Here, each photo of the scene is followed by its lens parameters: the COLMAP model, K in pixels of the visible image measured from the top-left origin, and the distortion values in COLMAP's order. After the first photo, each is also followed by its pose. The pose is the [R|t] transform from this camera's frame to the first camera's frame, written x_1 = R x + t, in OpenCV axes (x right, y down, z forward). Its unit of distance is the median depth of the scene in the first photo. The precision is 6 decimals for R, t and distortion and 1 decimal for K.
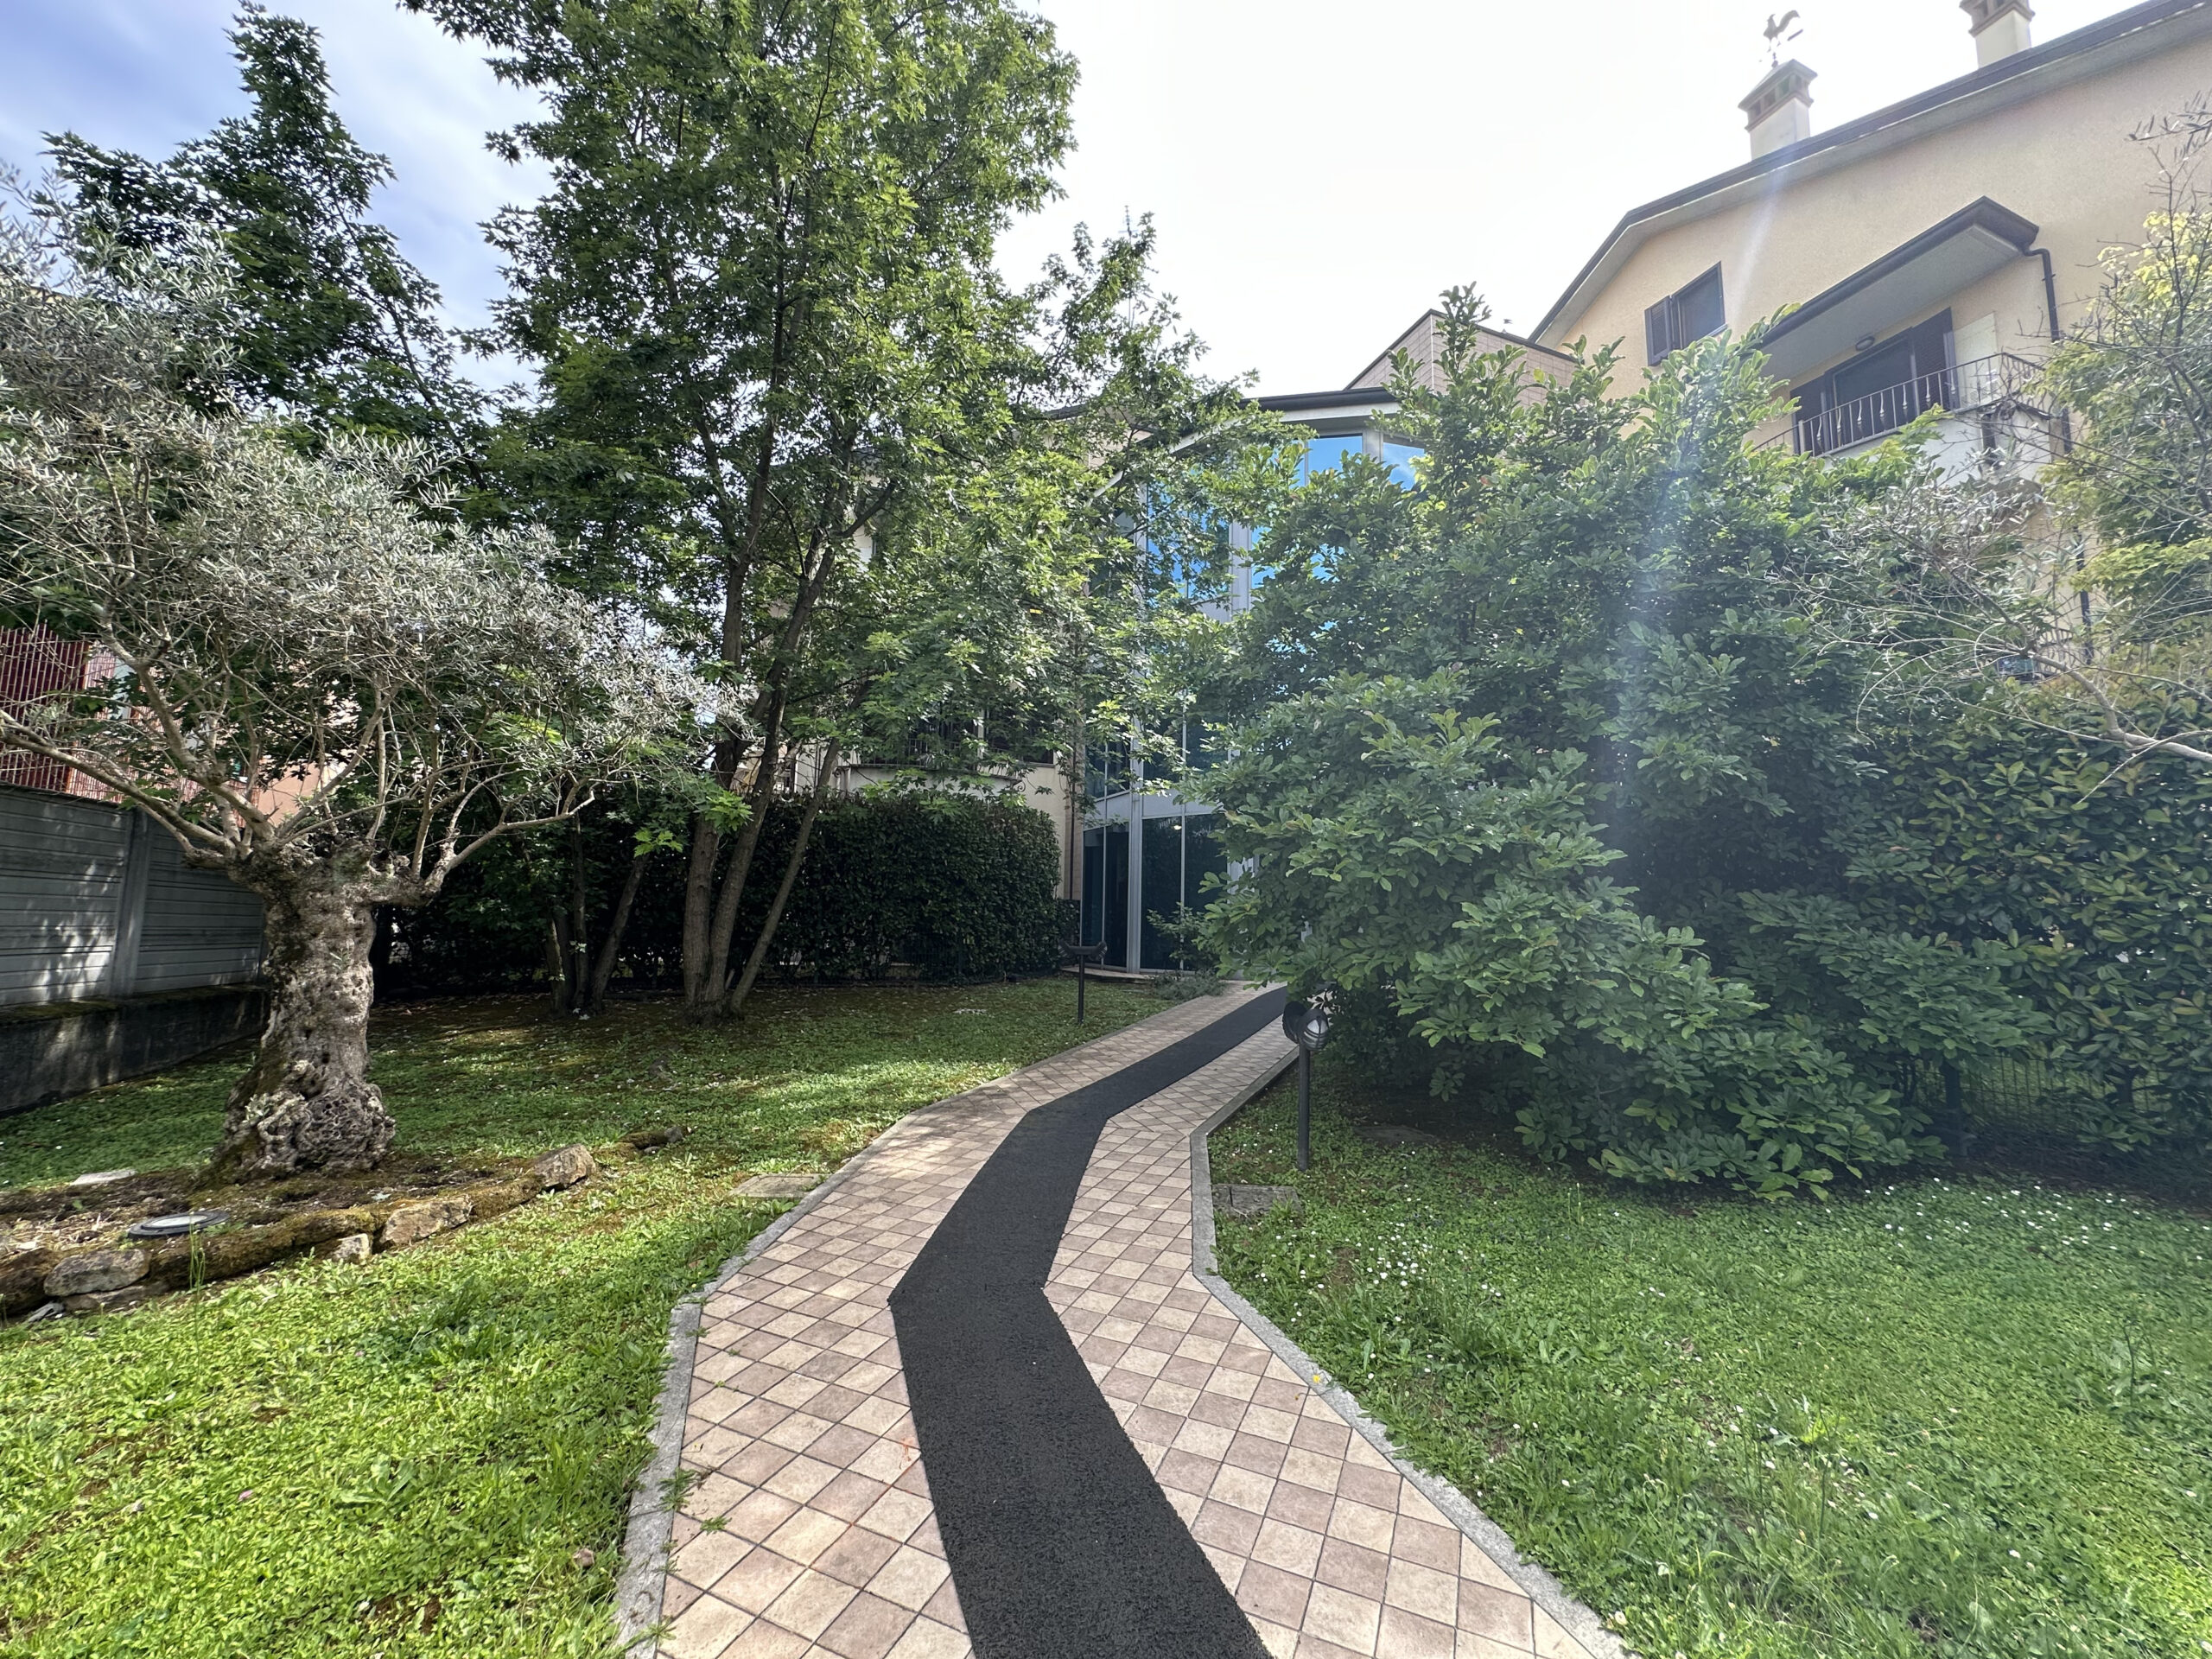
lens RADIAL K [[879.4, 0, 1106.0], [0, 879.4, 825.5], [0, 0, 1]] dist [-0.001759, 0.000263]
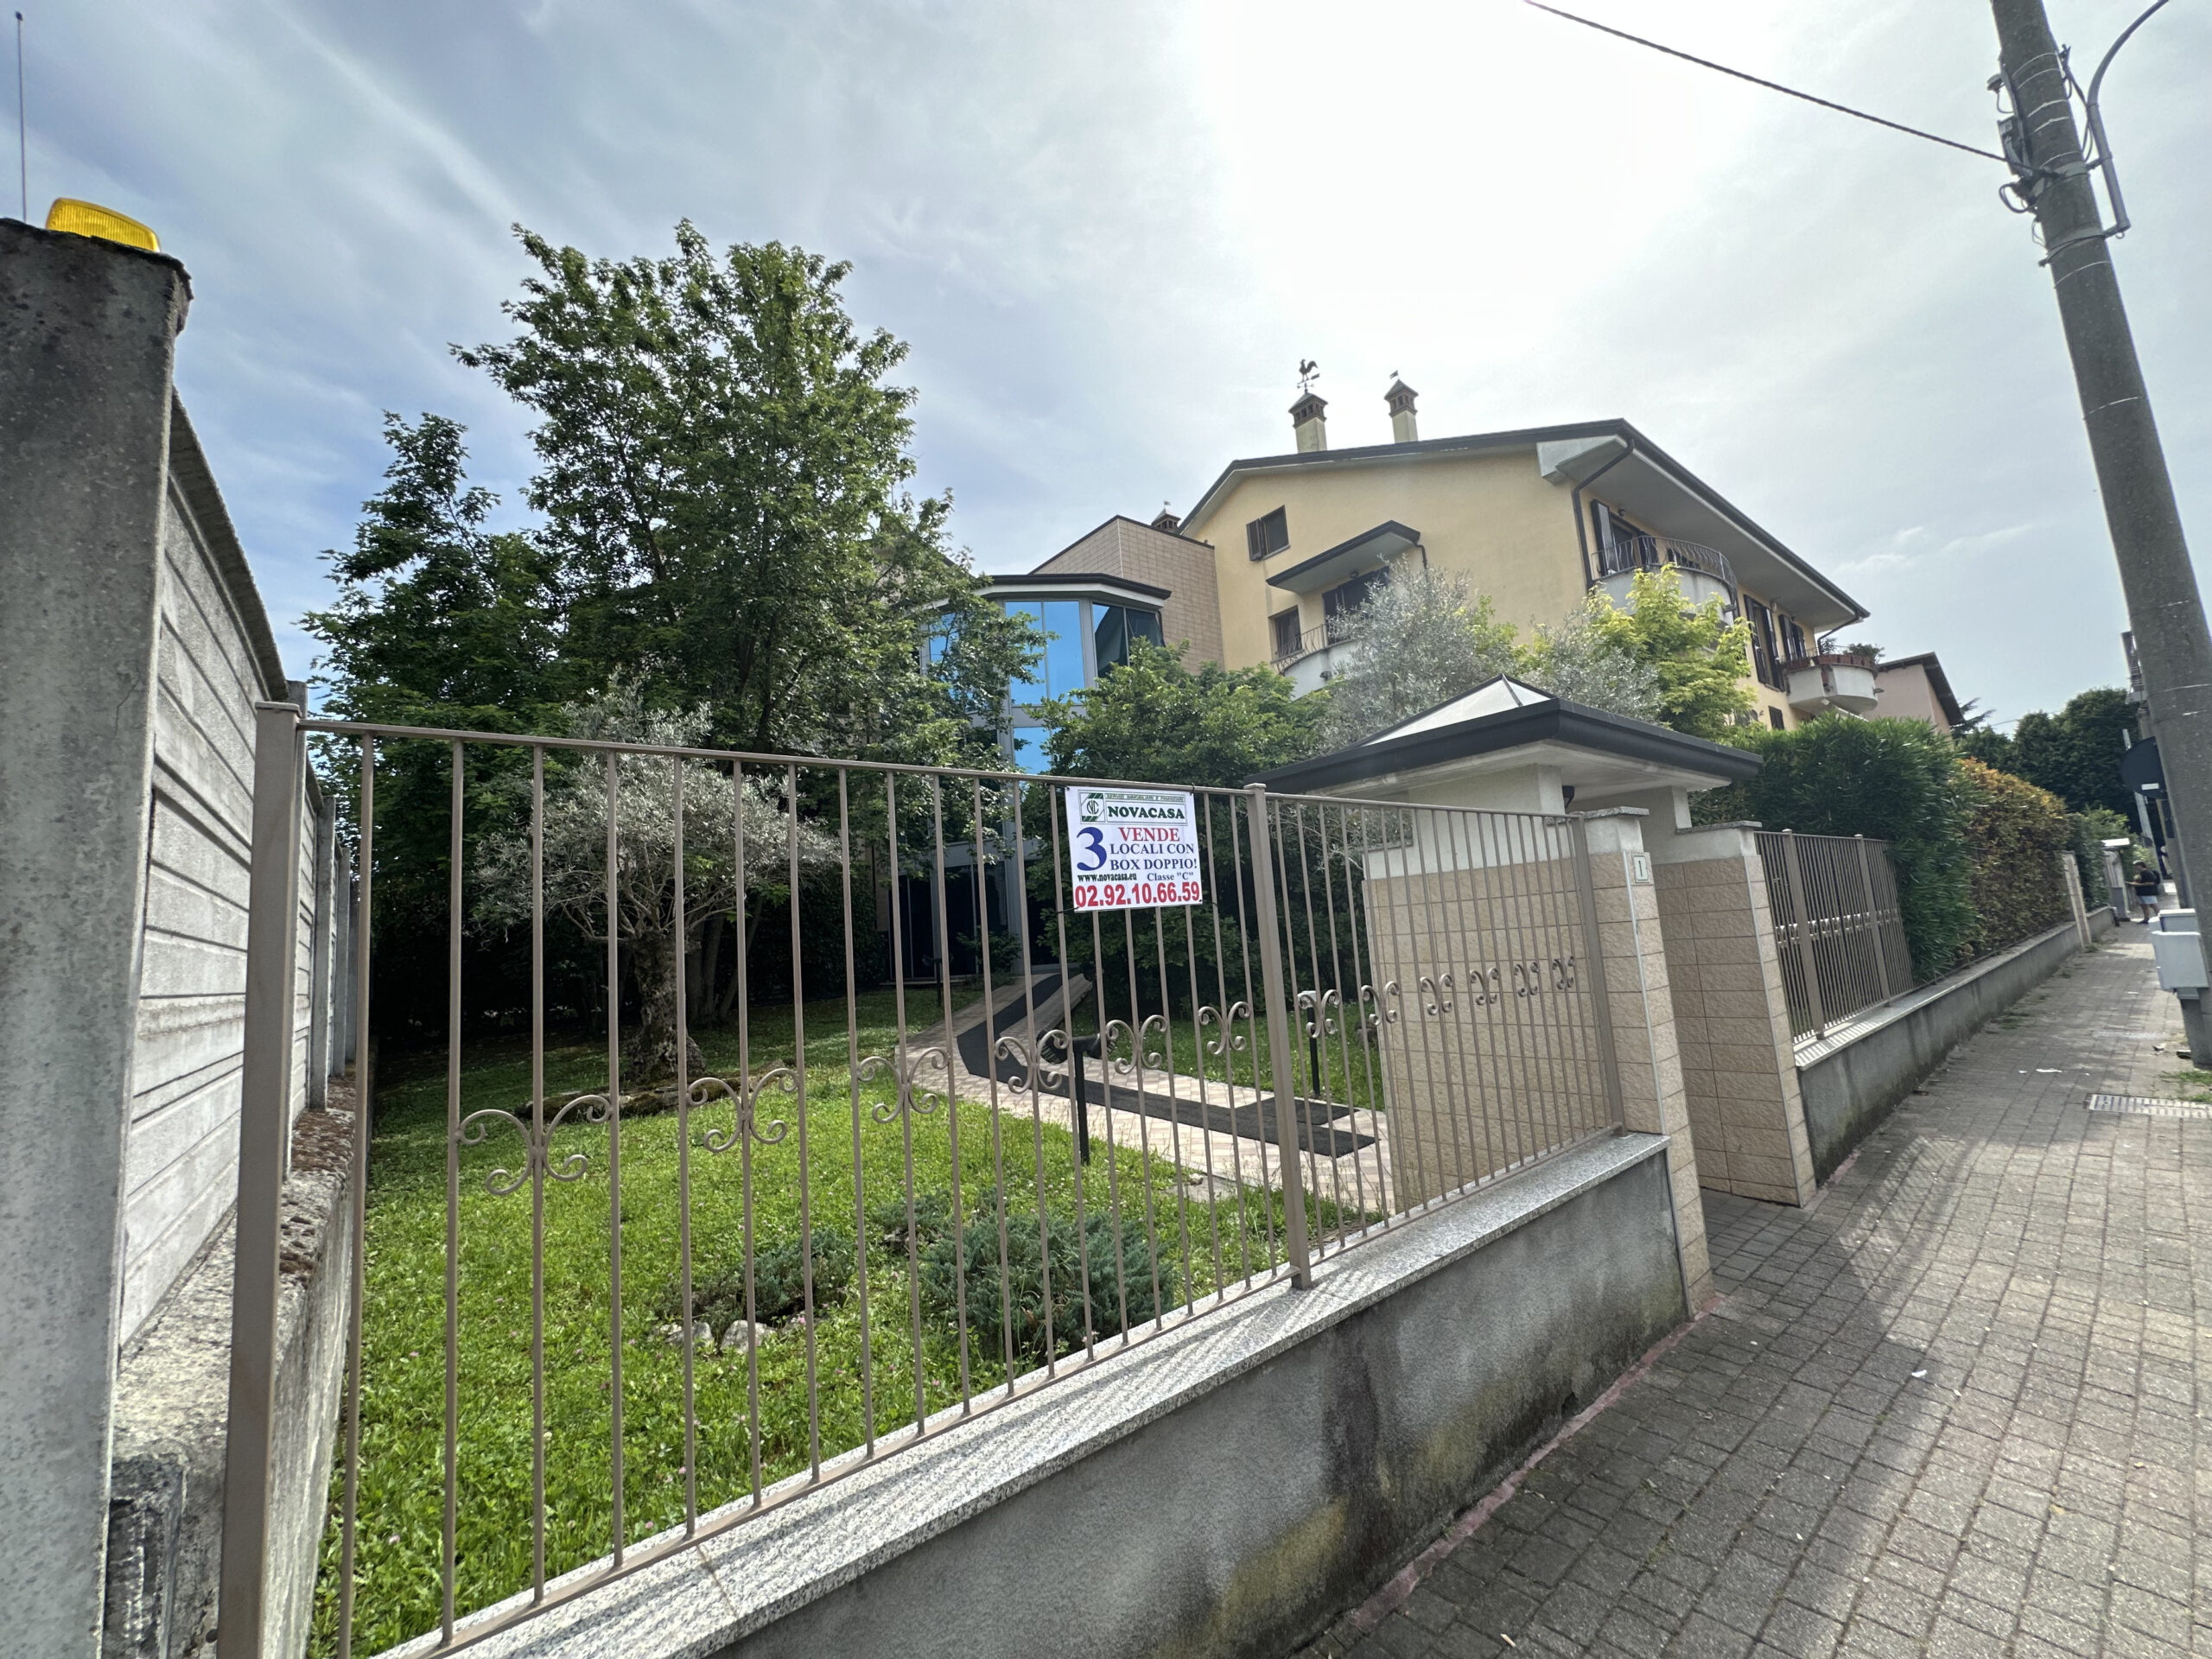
lens RADIAL K [[887.0, 0, 1106.0], [0, 887.0, 832.3], [0, 0, 1]] dist [0.001064, 0.000535]
pose [[0.945420, -0.044251, 0.322836, -0.538723], [0.053018, 0.998424, -0.018409, -0.085187], [-0.321512, 0.034520, 0.946276, -1.363333]]
